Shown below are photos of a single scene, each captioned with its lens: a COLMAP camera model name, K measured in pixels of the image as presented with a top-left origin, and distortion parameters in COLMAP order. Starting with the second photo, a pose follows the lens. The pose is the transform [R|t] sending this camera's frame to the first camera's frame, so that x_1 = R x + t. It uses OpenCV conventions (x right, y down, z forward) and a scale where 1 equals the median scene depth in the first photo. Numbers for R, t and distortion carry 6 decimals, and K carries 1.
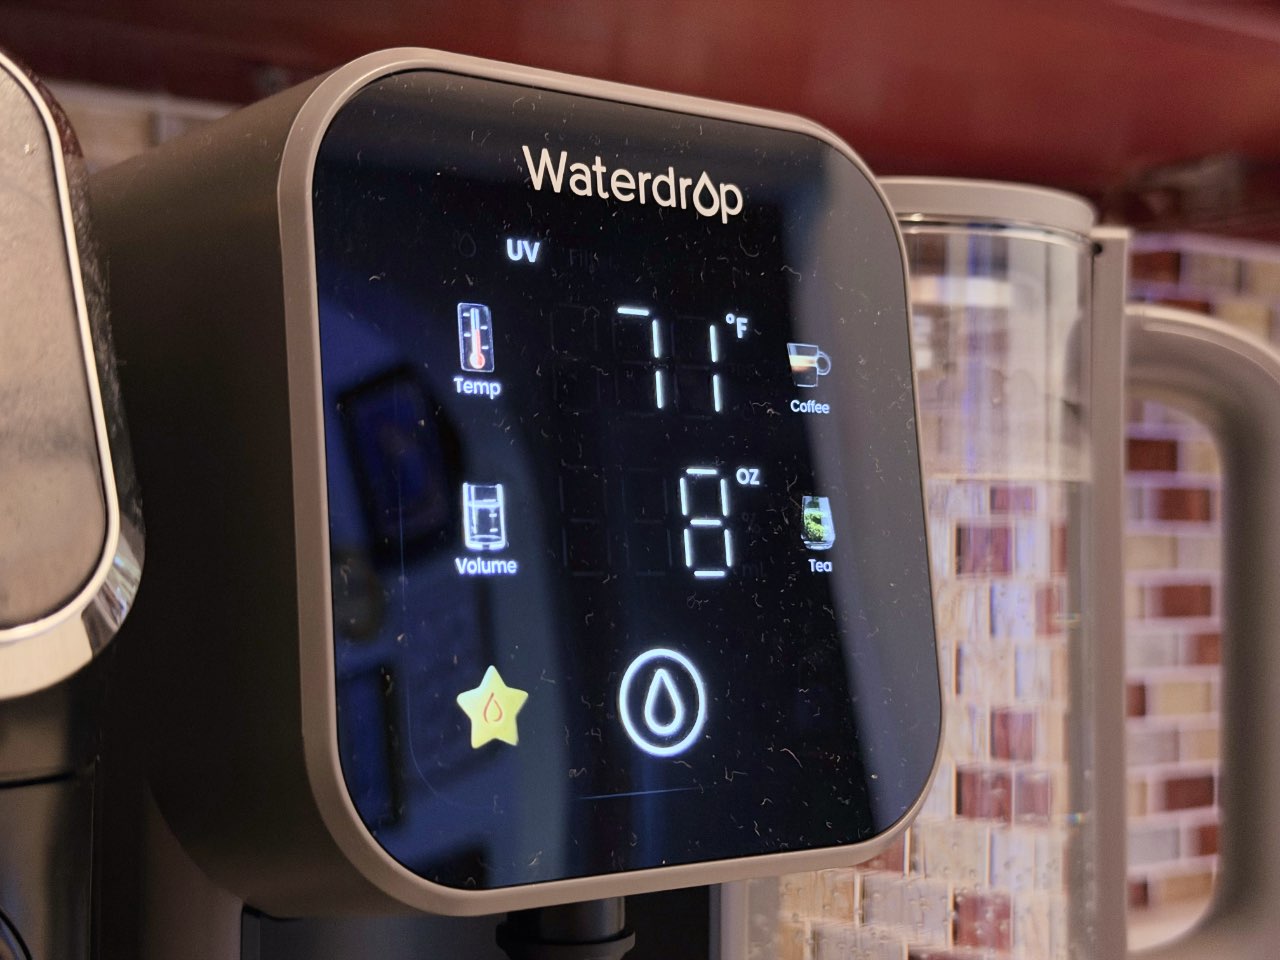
lens RADIAL K [[1799.5, 0, 636.6], [0, 1799.5, 488.0], [0, 0, 1]] dist [0.107773, 0.000000]
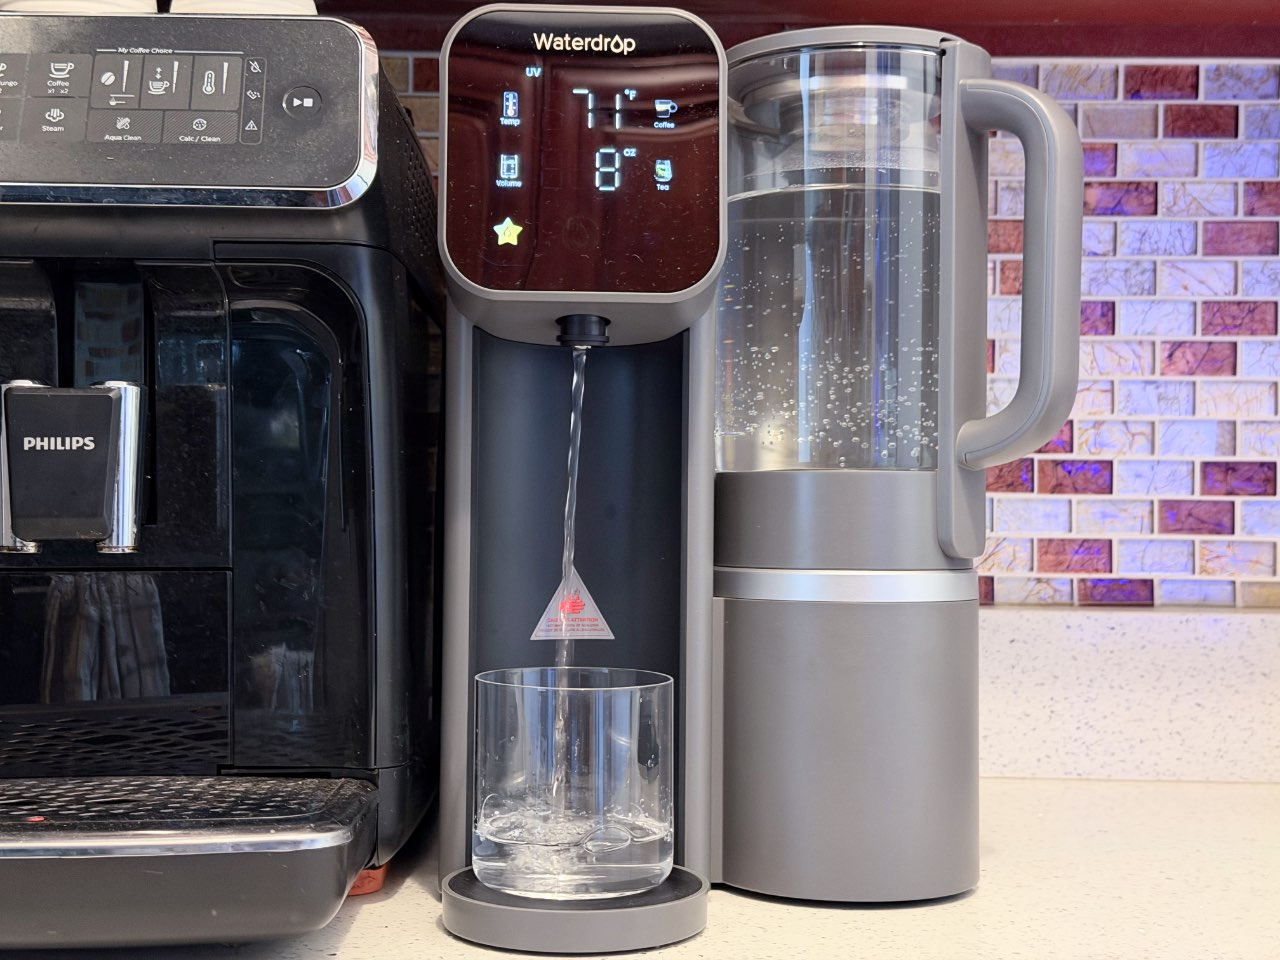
lens RADIAL K [[1799.5, 0, 626.7], [0, 1799.5, 483.2], [0, 0, 1]] dist [0.107773, 0.000000]
pose [[0.836337, -0.005680, -0.548187, 1.511247], [0.005564, 0.999983, -0.001873, 0.484030], [0.548188, -0.001483, 0.836354, -1.189161]]
